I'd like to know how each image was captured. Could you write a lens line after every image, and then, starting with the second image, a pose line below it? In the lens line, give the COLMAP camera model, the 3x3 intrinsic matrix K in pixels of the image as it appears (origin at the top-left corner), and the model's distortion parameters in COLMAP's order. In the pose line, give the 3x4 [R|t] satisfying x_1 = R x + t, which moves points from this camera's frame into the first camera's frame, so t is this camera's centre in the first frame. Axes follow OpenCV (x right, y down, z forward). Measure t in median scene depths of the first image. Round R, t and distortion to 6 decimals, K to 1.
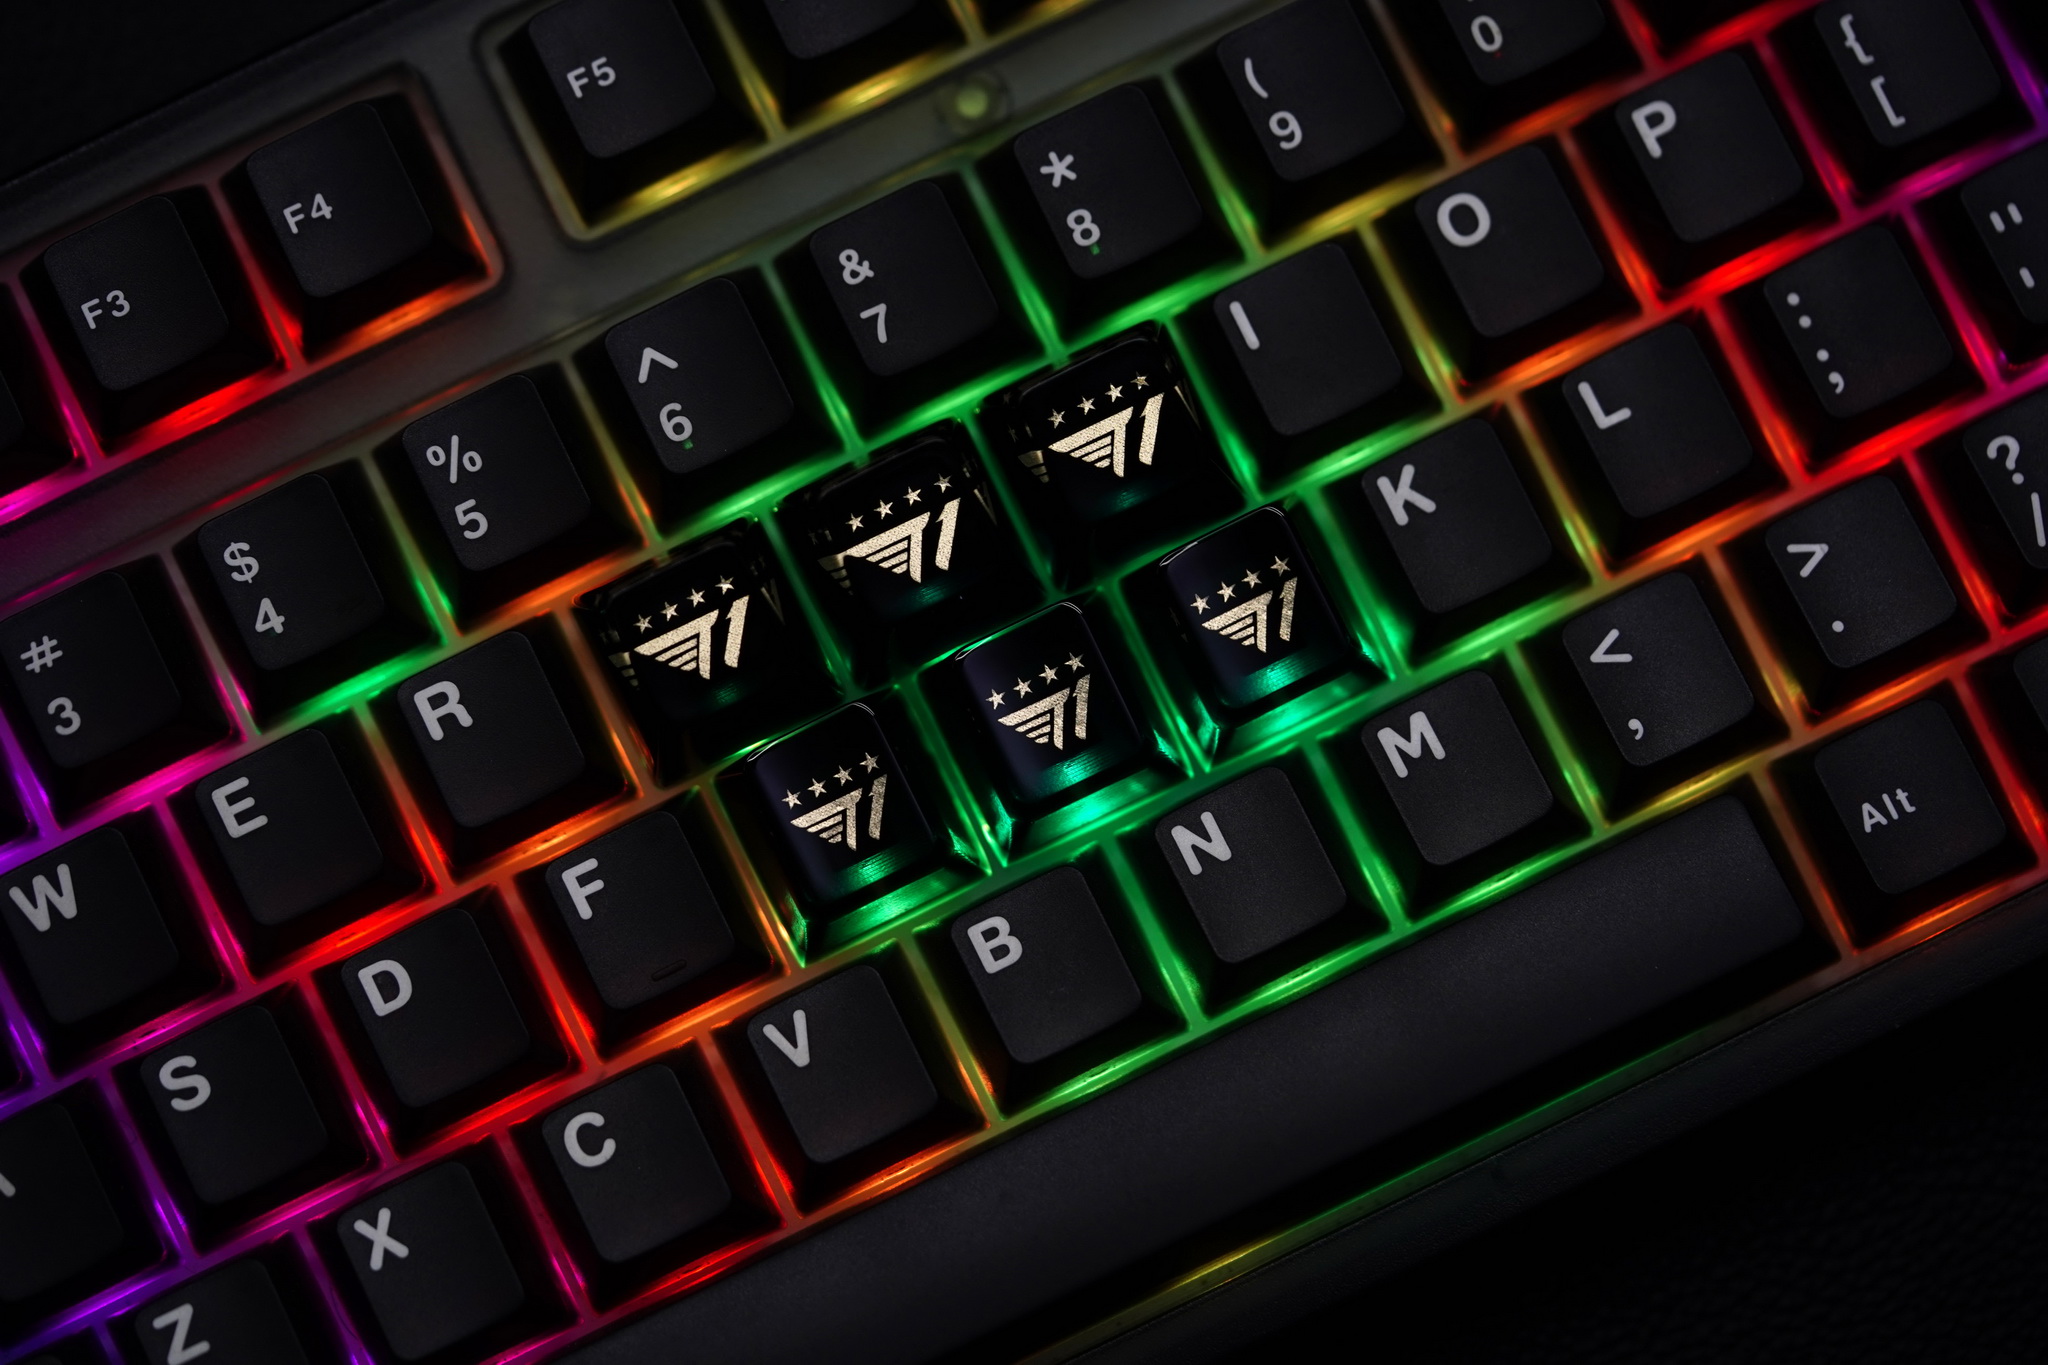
lens RADIAL K [[5532.5, 0, 1024.0], [0, 5532.5, 682.5], [0, 0, 1]] dist [-0.100850, -2.507589]
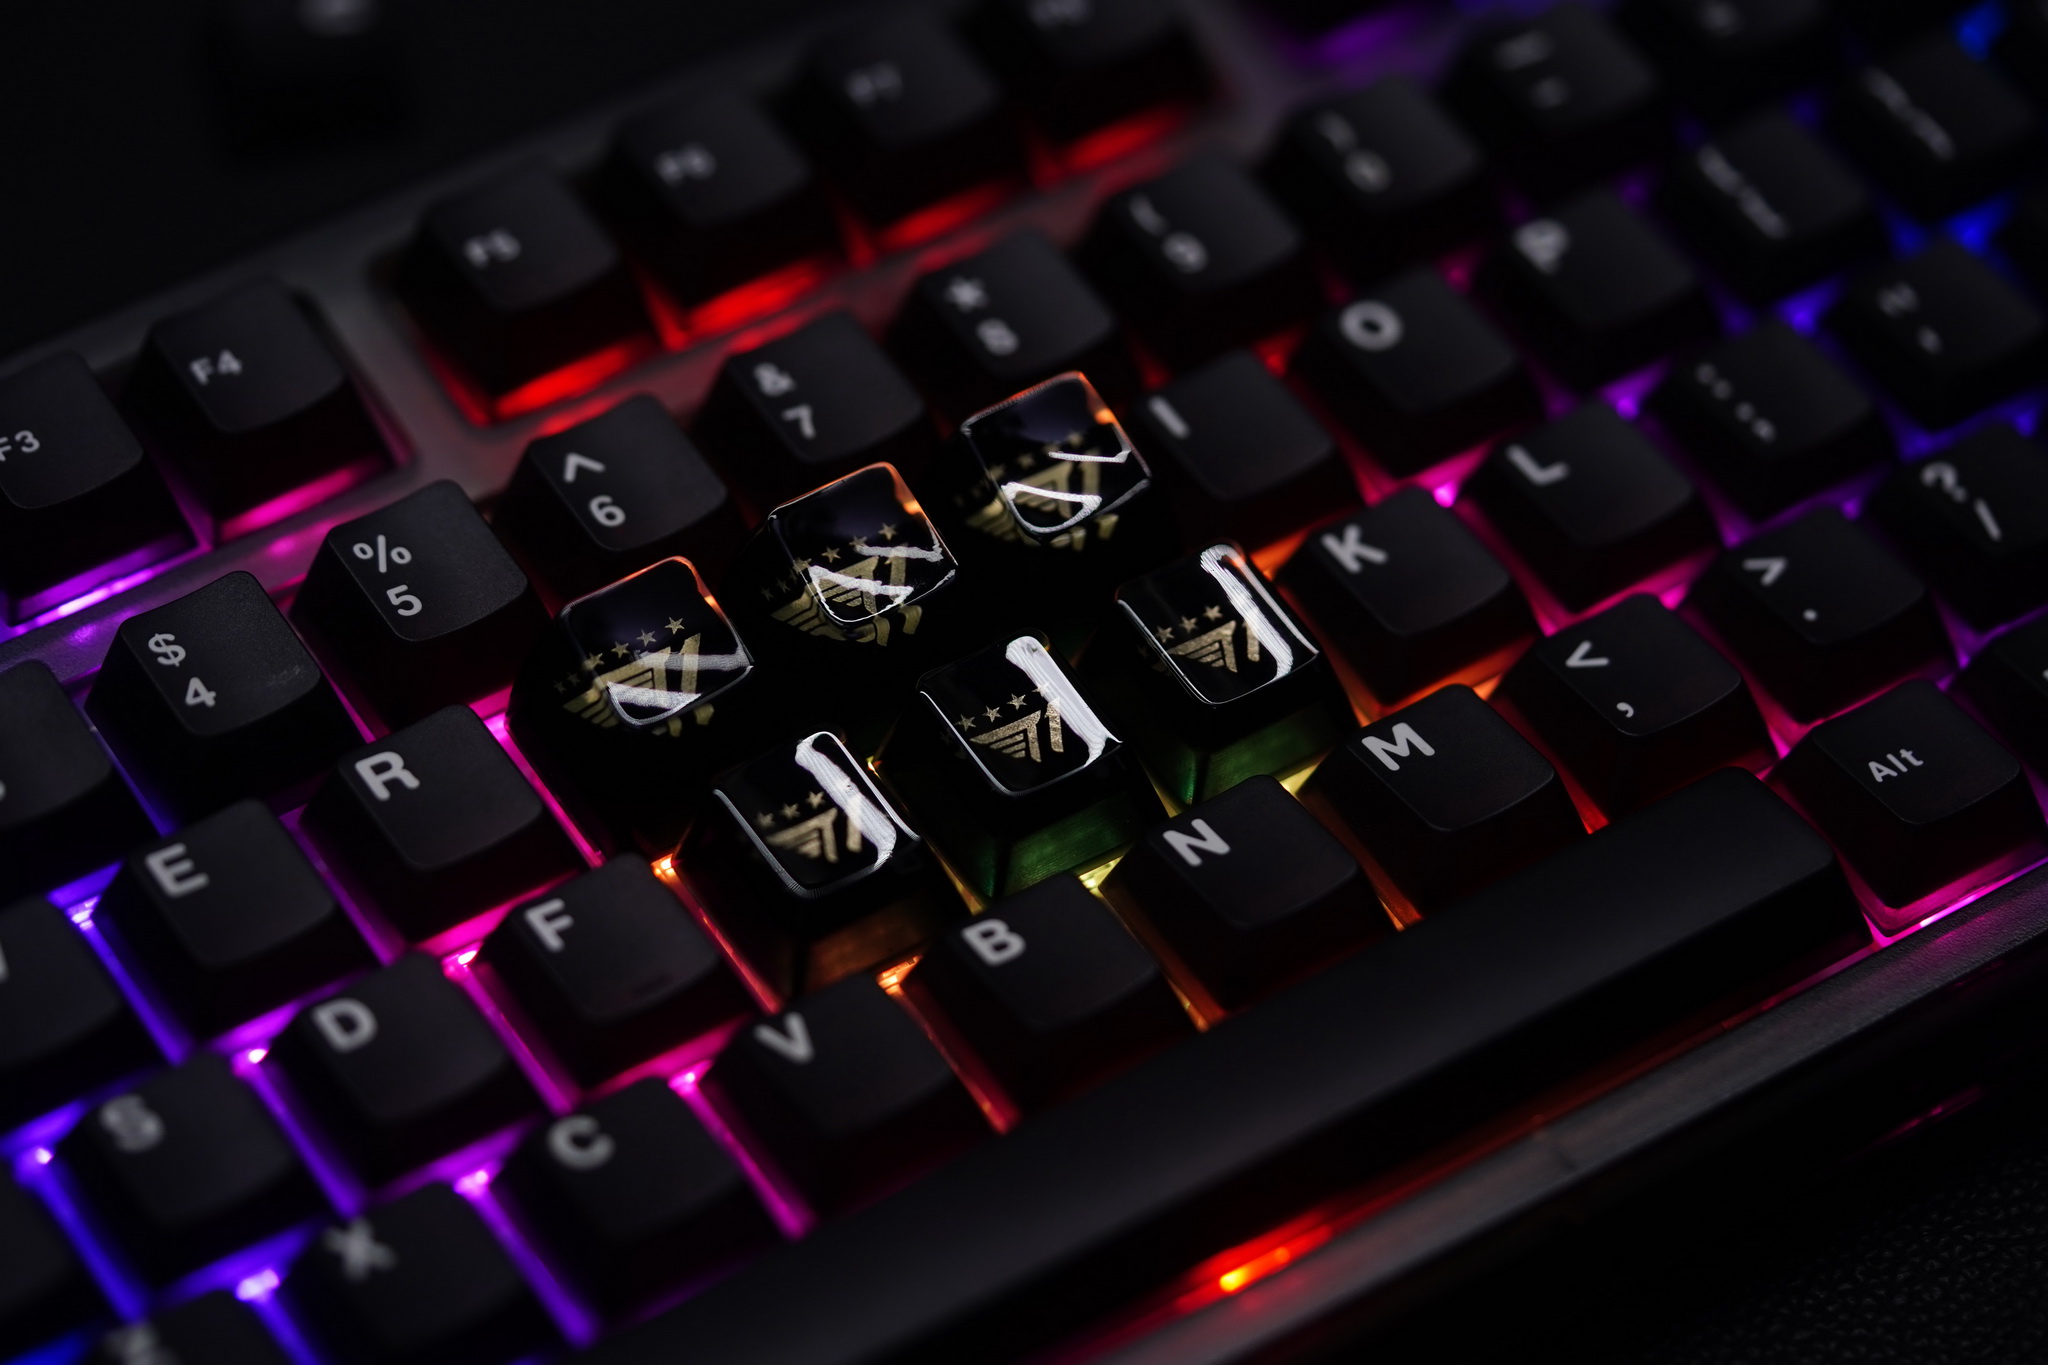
lens RADIAL K [[5532.5, 0, 1024.0], [0, 5532.5, 682.5], [0, 0, 1]] dist [-0.100850, -2.507589]
pose [[0.992296, -0.073615, 0.099649, -0.089705], [0.111352, 0.882536, -0.456870, 0.434387], [-0.054312, 0.464447, 0.883934, 0.149221]]
